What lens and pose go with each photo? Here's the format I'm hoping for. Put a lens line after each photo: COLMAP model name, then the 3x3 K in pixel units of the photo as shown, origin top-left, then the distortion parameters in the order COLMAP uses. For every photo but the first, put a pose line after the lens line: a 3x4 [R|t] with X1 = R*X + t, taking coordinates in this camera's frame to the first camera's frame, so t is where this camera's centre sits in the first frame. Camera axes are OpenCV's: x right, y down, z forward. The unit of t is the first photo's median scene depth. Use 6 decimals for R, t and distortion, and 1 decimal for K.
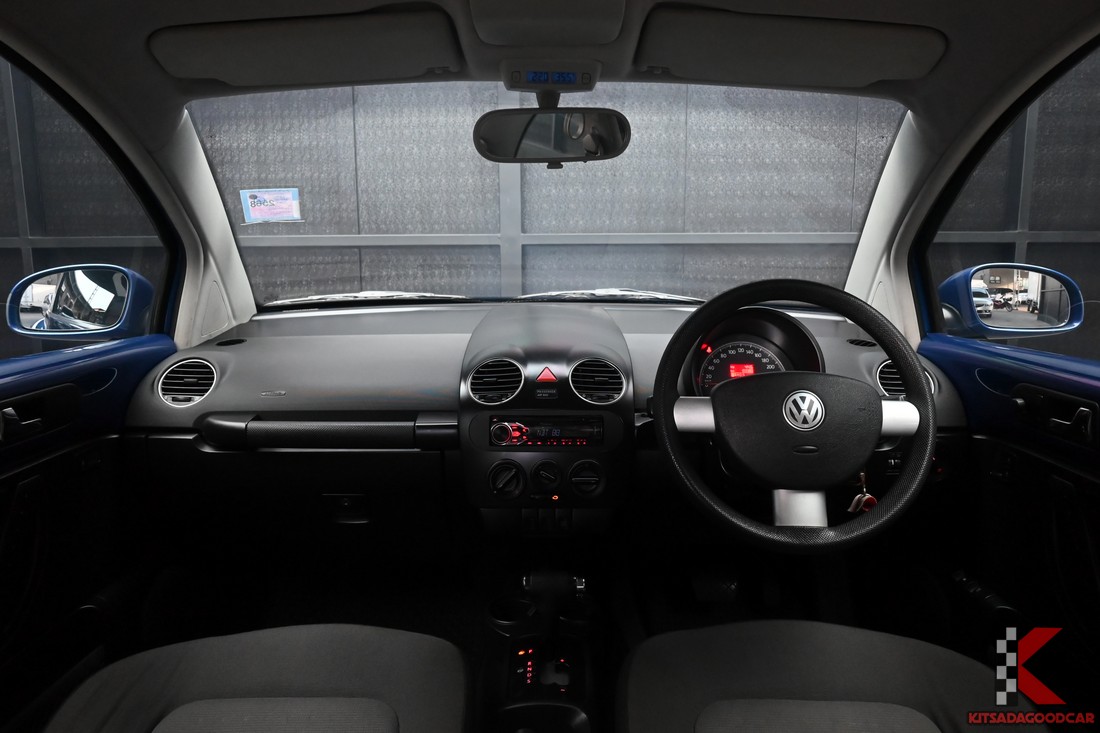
lens RADIAL K [[725.6, 0, 550.7], [0, 725.6, 371.4], [0, 0, 1]] dist [0.000917, -0.010274]
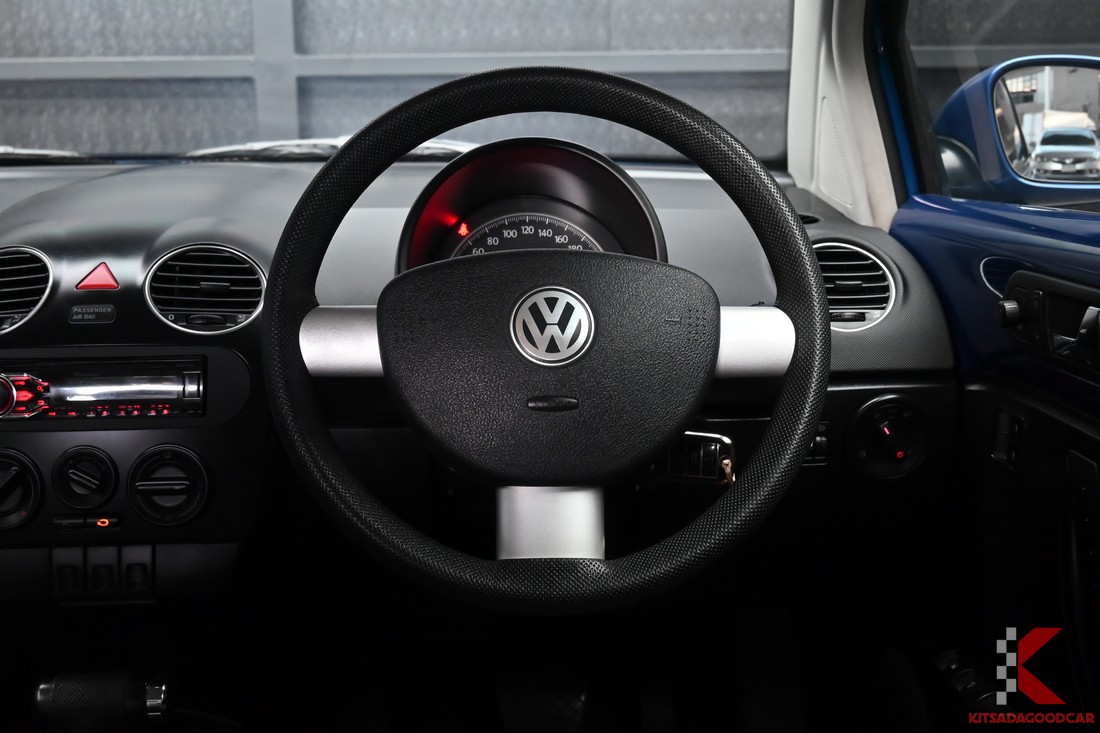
lens RADIAL K [[1342.5, 0, 542.6], [0, 1342.5, 372.9], [0, 0, 1]] dist [0.009490, 0.000000]
pose [[0.998417, -0.019518, 0.052758, 0.242052], [0.018249, 0.999535, 0.024416, 0.052199], [-0.053210, -0.023414, 0.998309, 0.072672]]
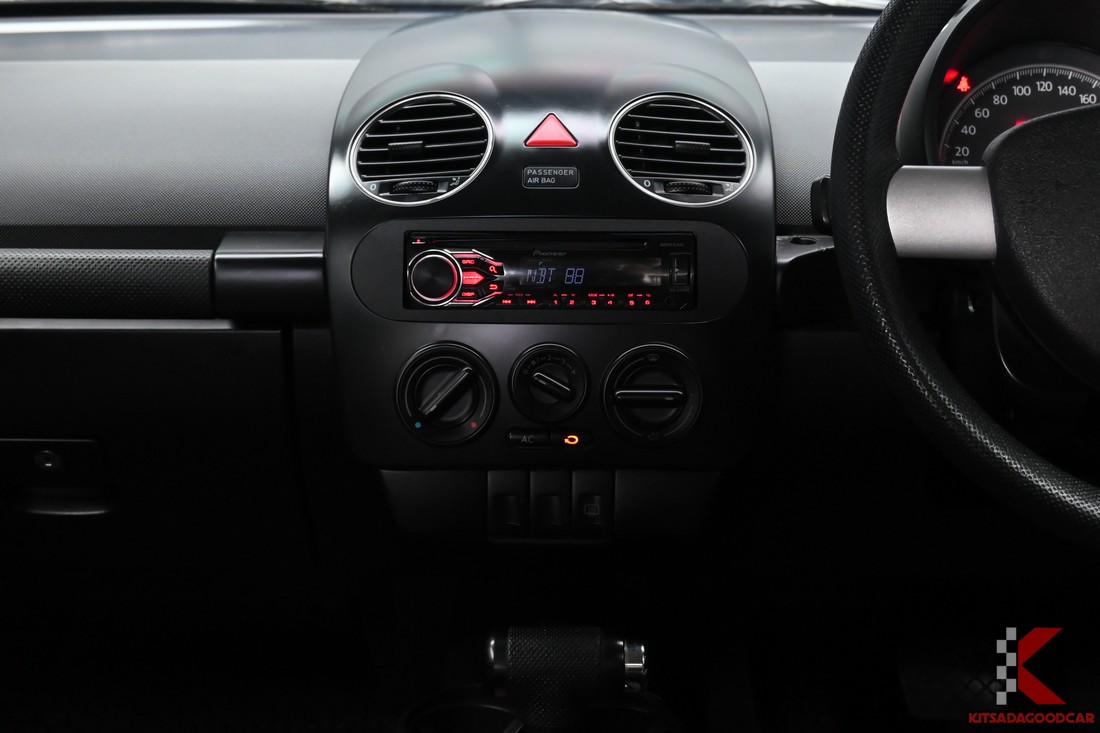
lens RADIAL K [[1563.2, 0, 551.3], [0, 1563.2, 362.0], [0, 0, 1]] dist [0.011176, 0.000000]
pose [[0.999964, 0.004747, -0.007017, 0.000866], [-0.004286, 0.997927, 0.064219, 0.073267], [0.007308, -0.064187, 0.997911, 0.153191]]
